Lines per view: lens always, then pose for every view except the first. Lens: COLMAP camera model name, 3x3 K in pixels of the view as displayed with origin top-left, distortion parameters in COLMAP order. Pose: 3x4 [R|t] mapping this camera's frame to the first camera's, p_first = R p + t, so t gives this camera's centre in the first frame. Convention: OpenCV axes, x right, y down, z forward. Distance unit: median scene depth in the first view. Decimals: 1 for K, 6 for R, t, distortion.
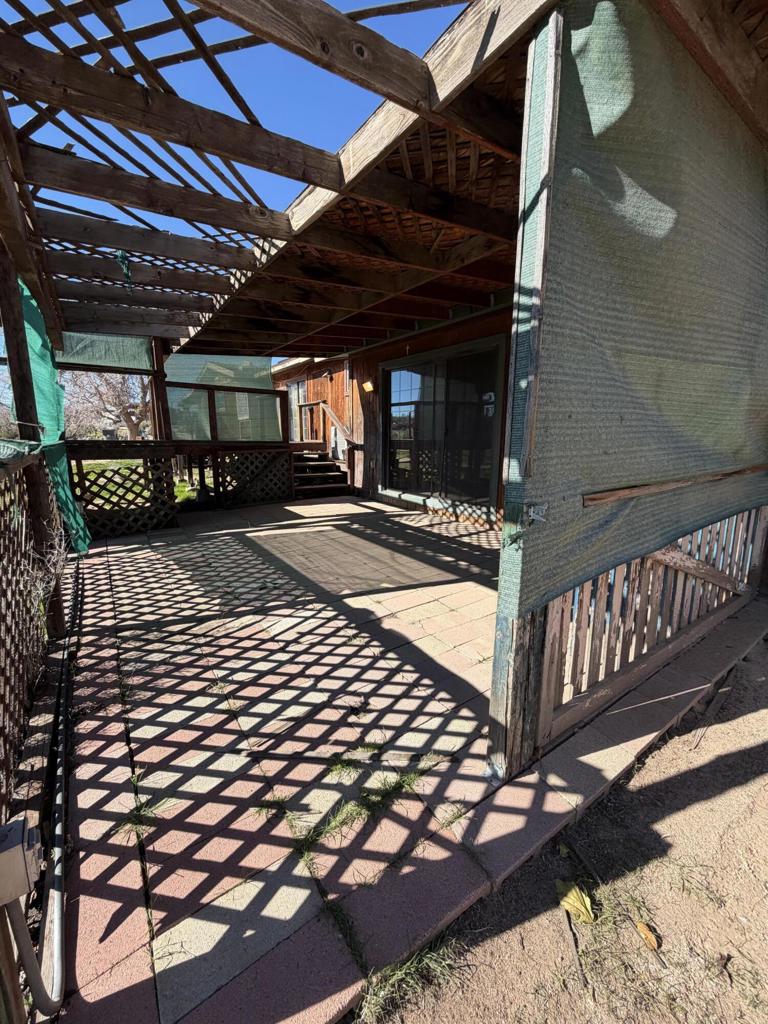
lens RADIAL K [[410.6, 0, 385.0], [0, 410.6, 509.8], [0, 0, 1]] dist [0.000524, 0.000896]
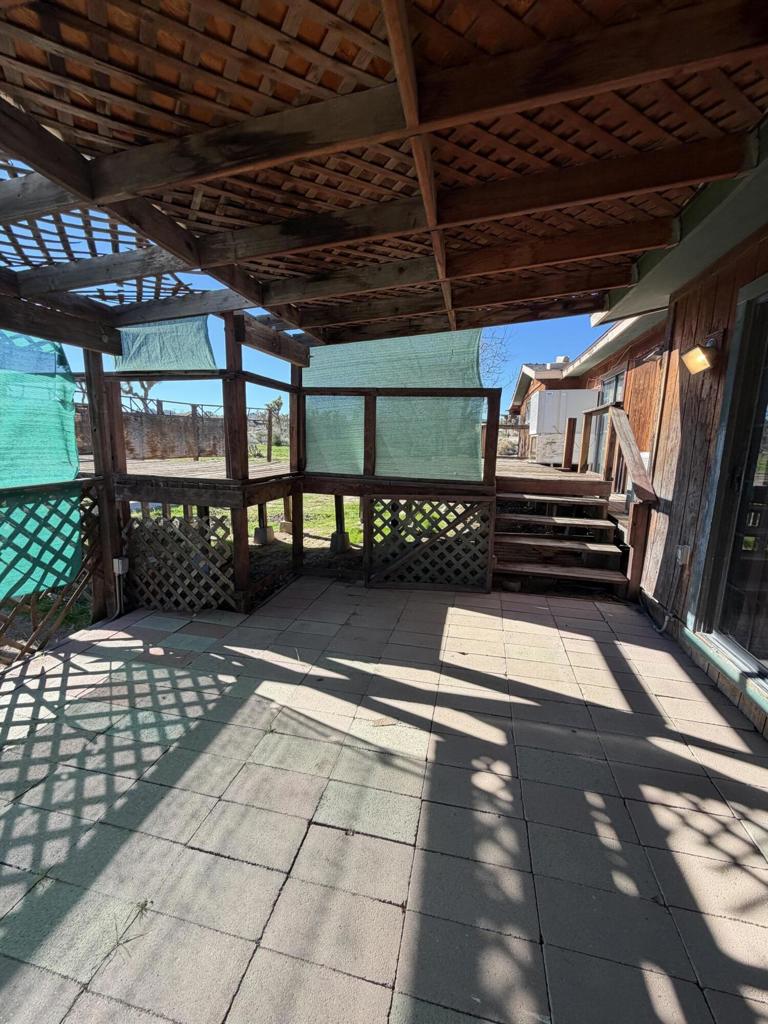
lens RADIAL K [[410.6, 0, 384.1], [0, 410.6, 508.2], [0, 0, 1]] dist [0.000524, 0.000896]
pose [[0.670794, 0.132800, -0.729657, 0.068894], [-0.150385, 0.987755, 0.041521, -0.146274], [0.726236, 0.081877, 0.682552, 0.580578]]
